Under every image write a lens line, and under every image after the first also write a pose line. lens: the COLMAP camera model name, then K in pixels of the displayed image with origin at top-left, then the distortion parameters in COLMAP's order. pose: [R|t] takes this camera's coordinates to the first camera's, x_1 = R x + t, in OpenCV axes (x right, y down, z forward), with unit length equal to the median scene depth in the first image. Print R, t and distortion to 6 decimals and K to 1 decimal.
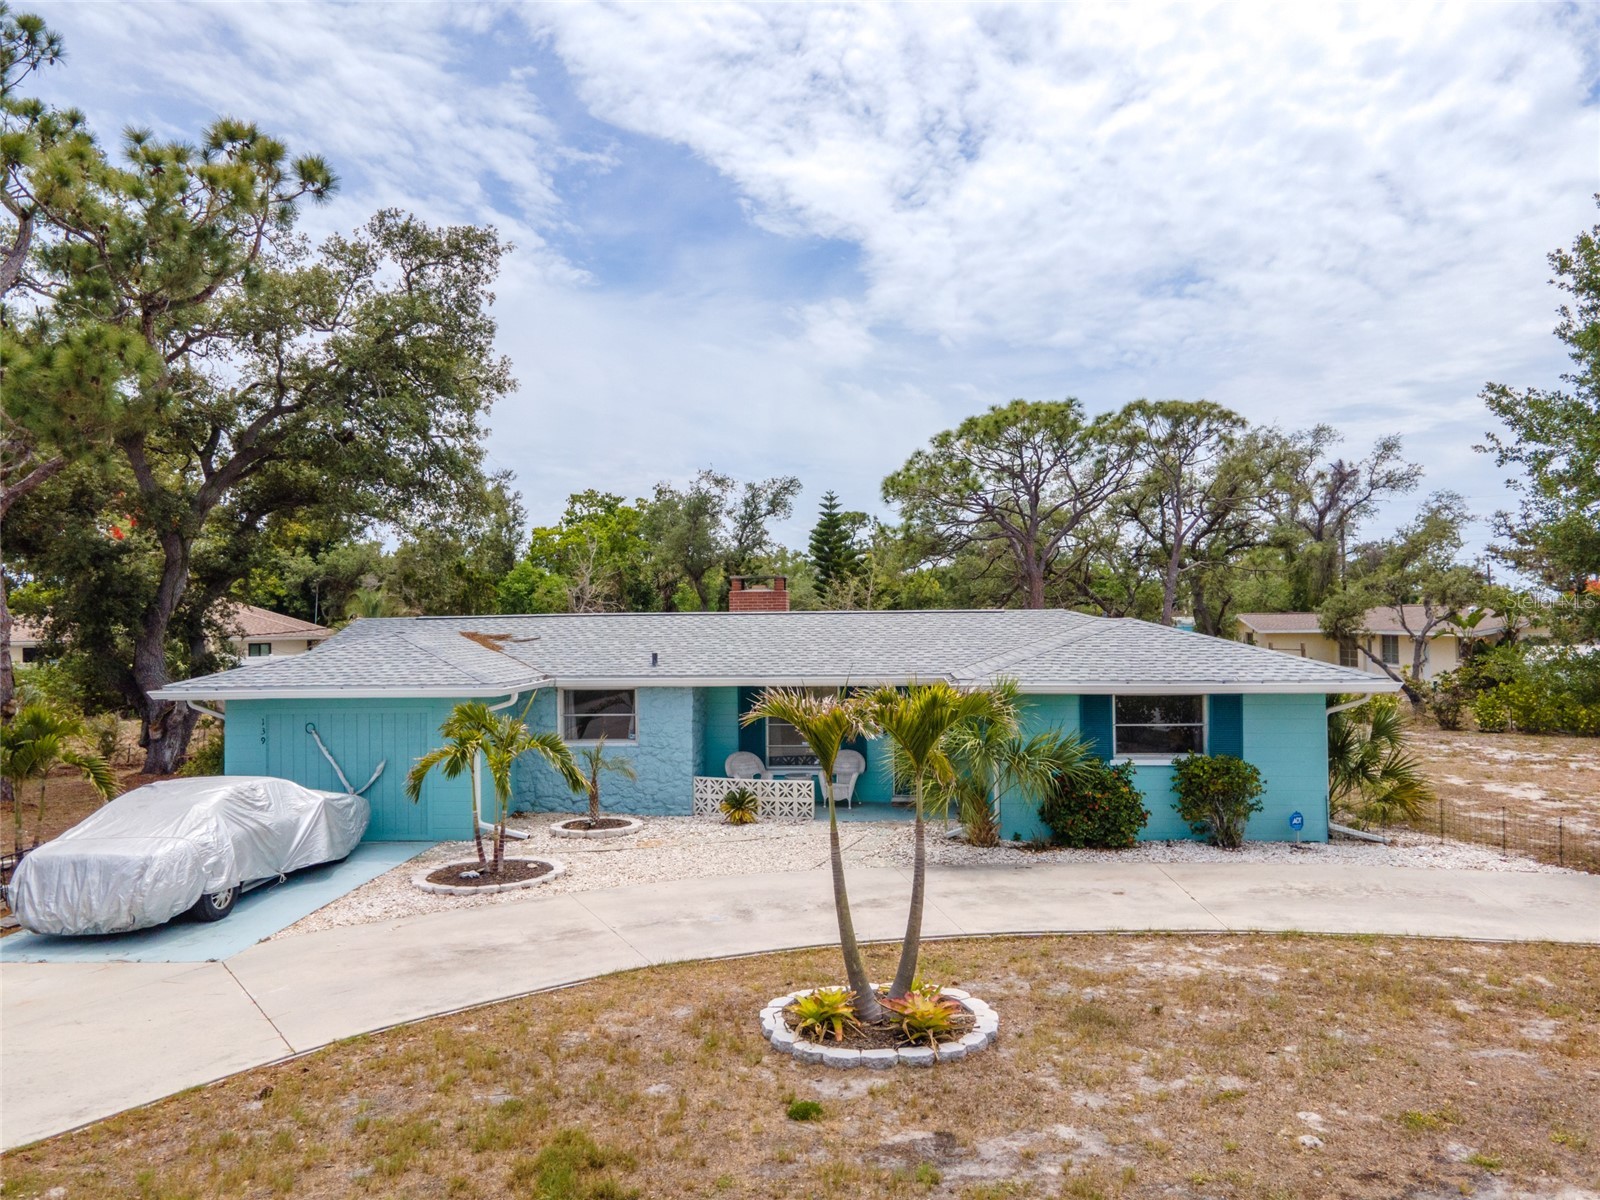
lens RADIAL K [[1125.5, 0, 812.2], [0, 1125.5, 628.4], [0, 0, 1]] dist [0.012704, 0.047146]
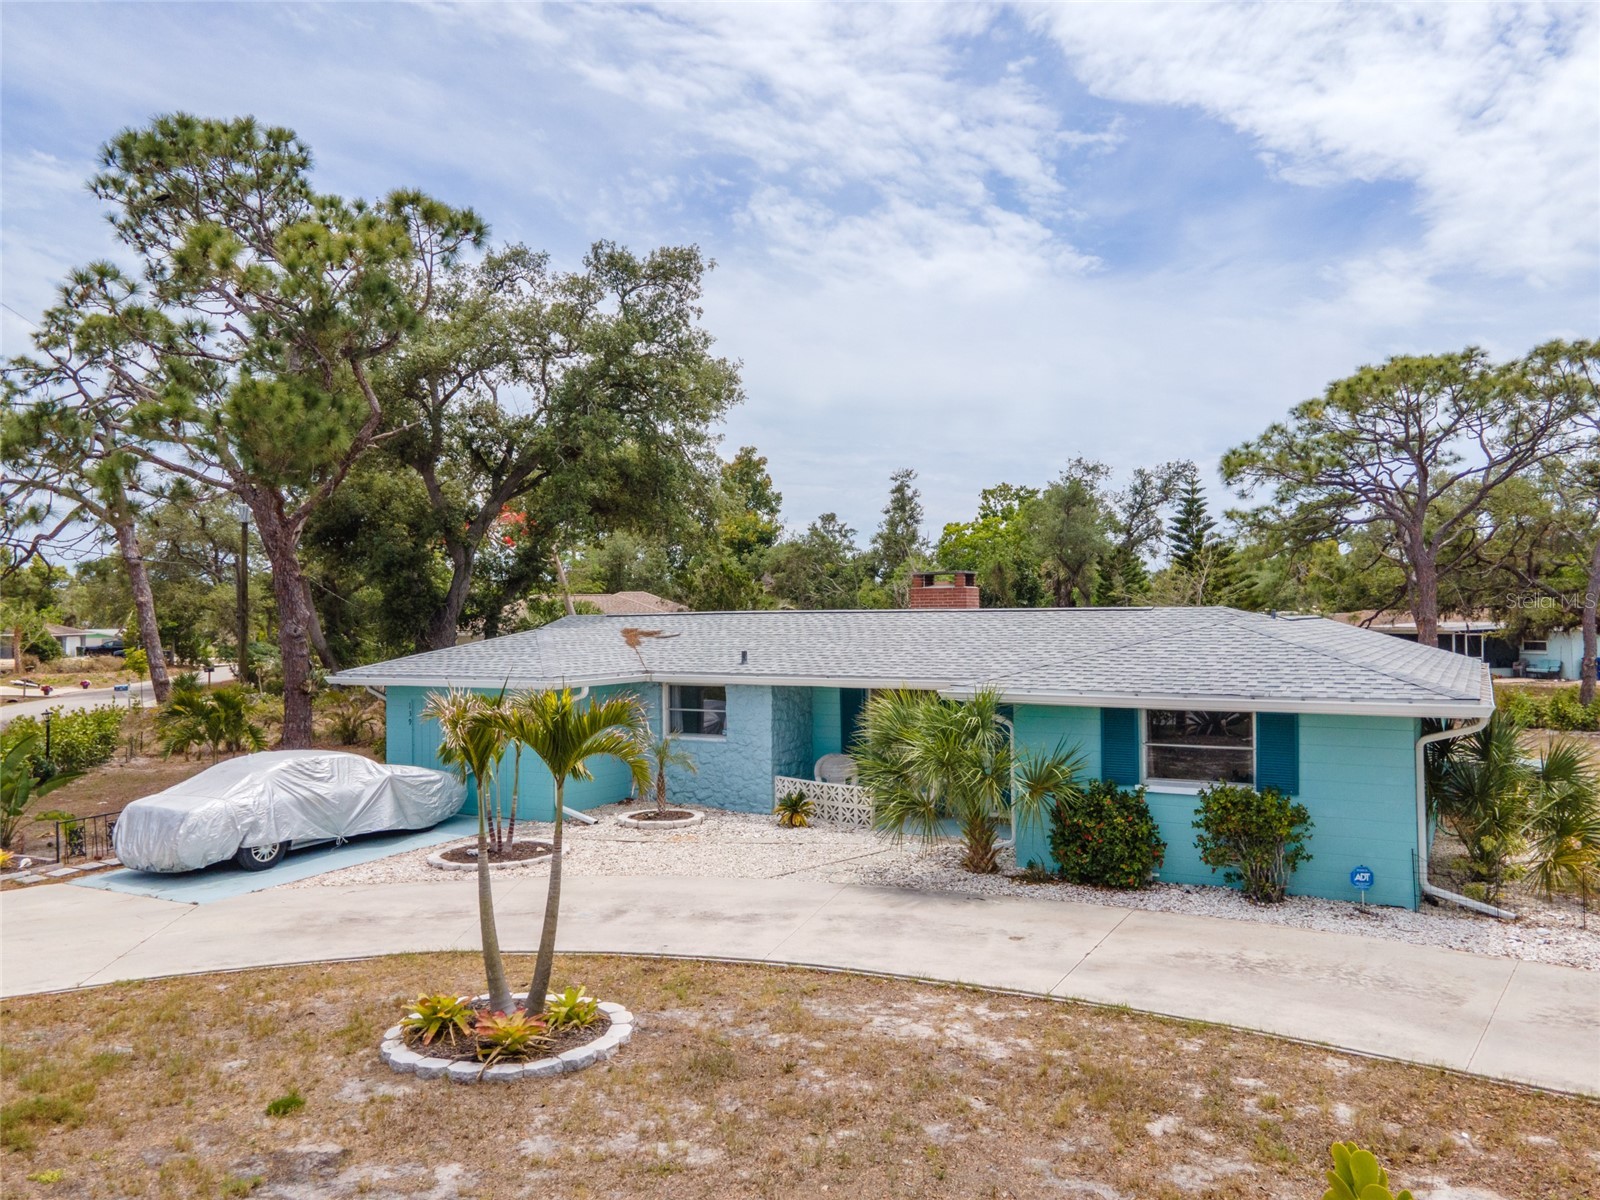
lens RADIAL K [[1139.0, 0, 824.8], [0, 1139.0, 641.8], [0, 0, 1]] dist [0.020000, 0.043381]
pose [[0.913074, 0.012480, -0.407603, 0.440046], [-0.005889, 0.999831, 0.017422, -0.005520], [0.407751, -0.013507, 0.912993, 0.131630]]
